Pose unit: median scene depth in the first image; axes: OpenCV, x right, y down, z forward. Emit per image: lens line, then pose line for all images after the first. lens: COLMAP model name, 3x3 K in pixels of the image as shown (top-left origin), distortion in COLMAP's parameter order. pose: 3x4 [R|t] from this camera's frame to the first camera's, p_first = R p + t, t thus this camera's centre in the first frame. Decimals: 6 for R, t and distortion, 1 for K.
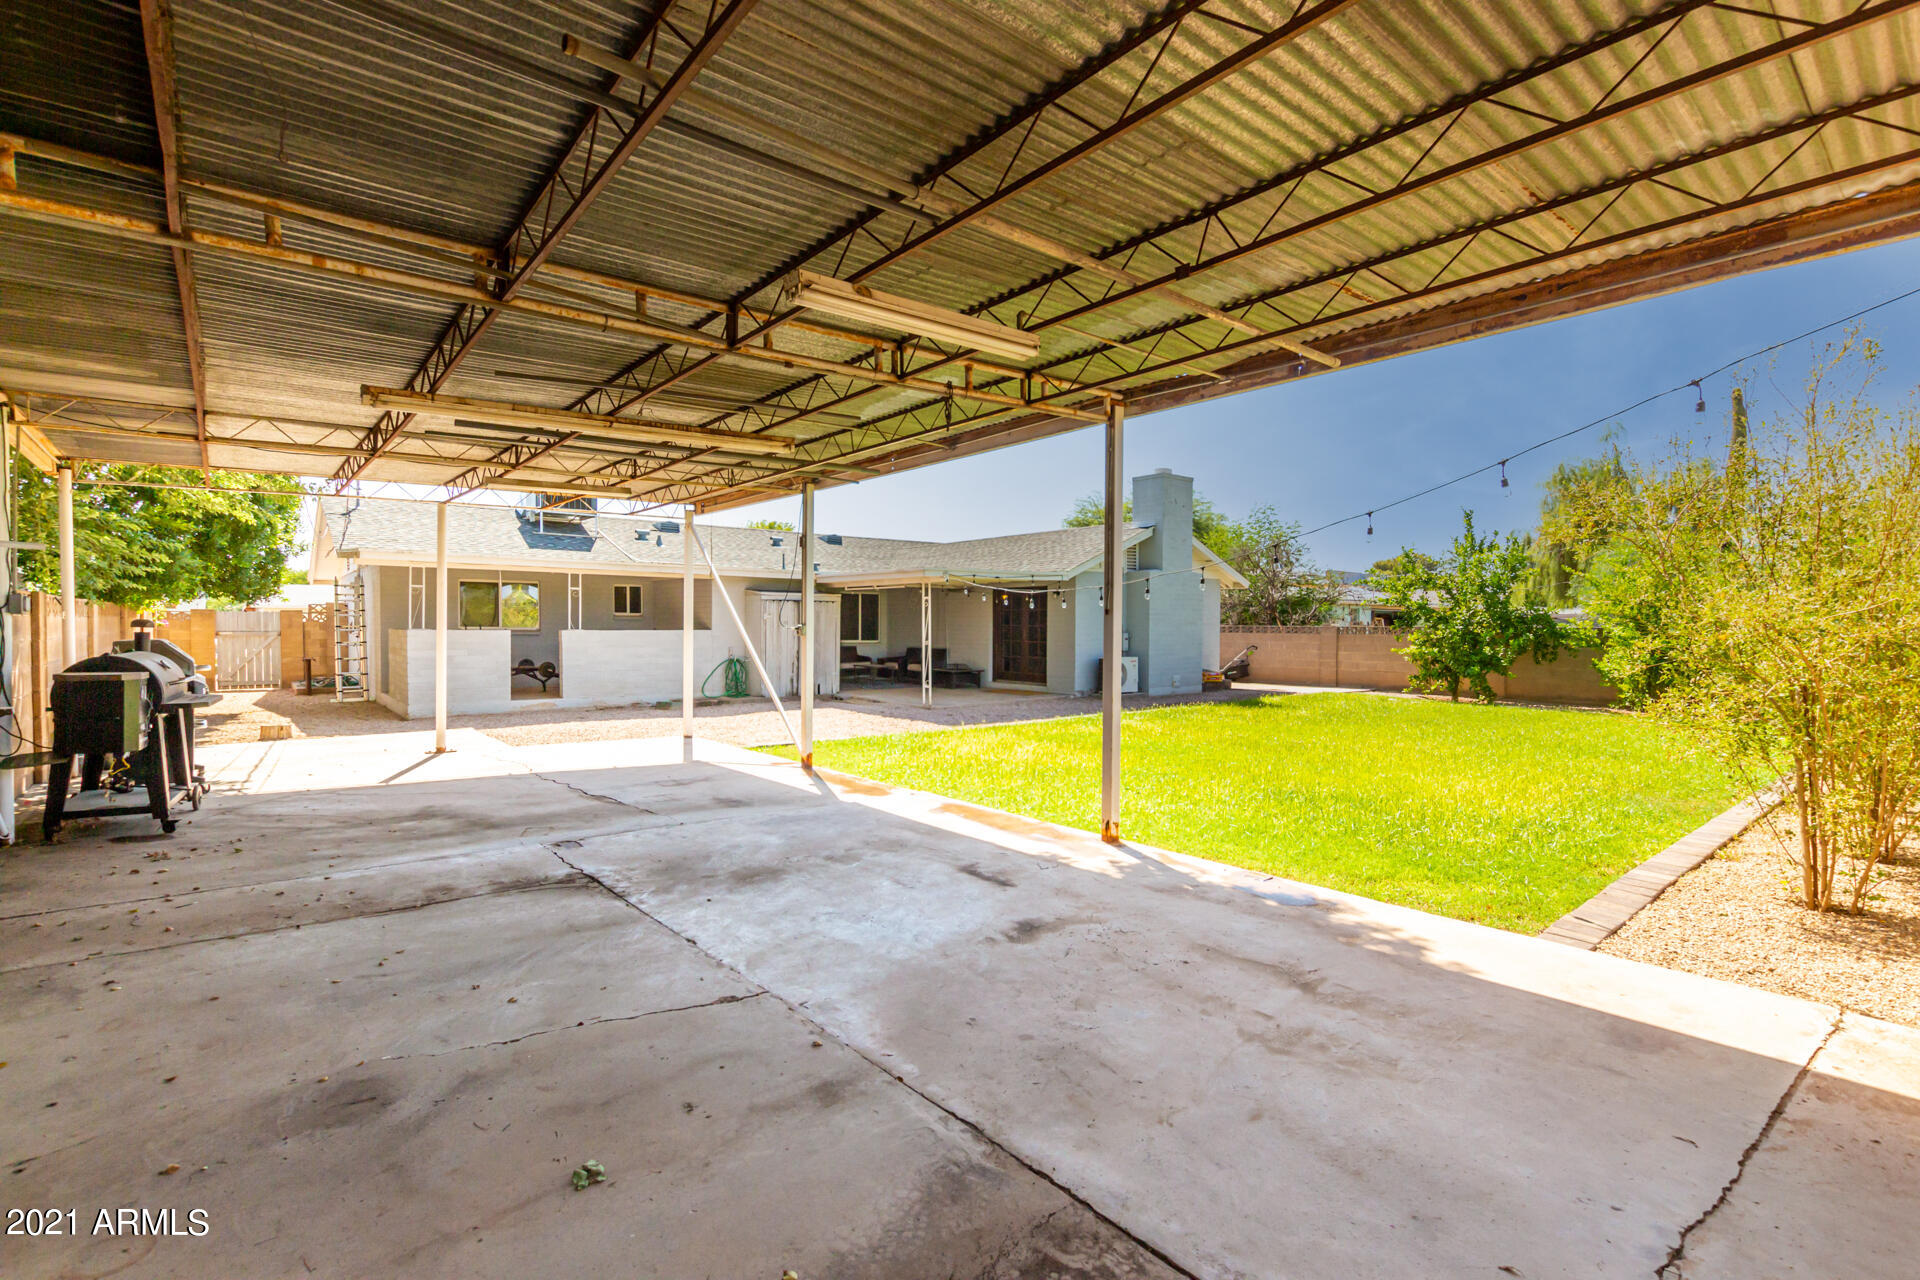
lens RADIAL K [[878.5, 0, 951.4], [0, 878.5, 650.2], [0, 0, 1]] dist [0.003533, 0.000821]
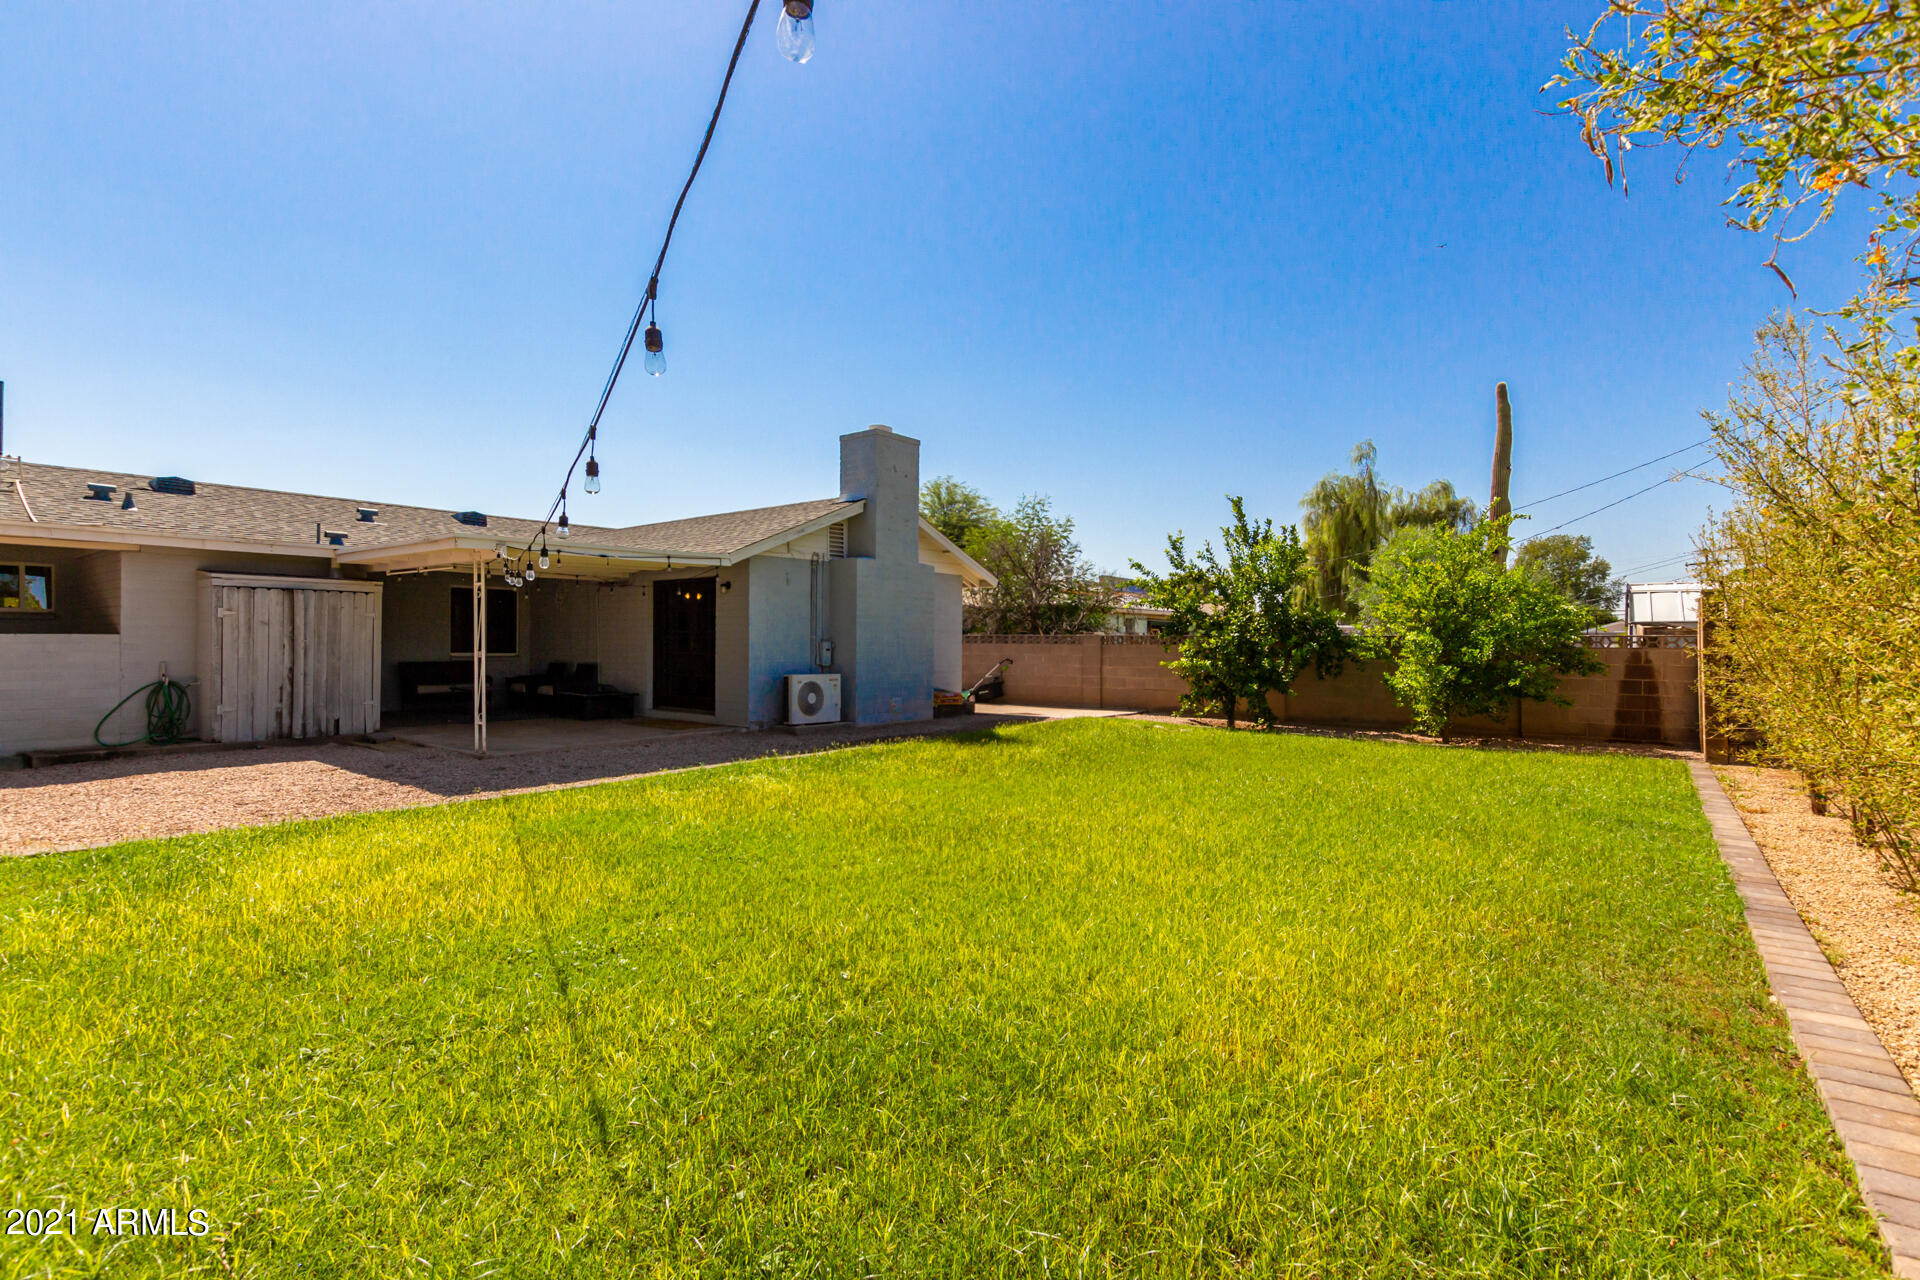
lens RADIAL K [[878.5, 0, 961.5], [0, 878.5, 633.5], [0, 0, 1]] dist [0.003533, 0.000821]
pose [[0.975625, 0.003761, 0.219413, 0.148115], [0.004277, 0.999337, -0.036147, 0.000780], [-0.219403, 0.036204, 0.974962, 0.255135]]
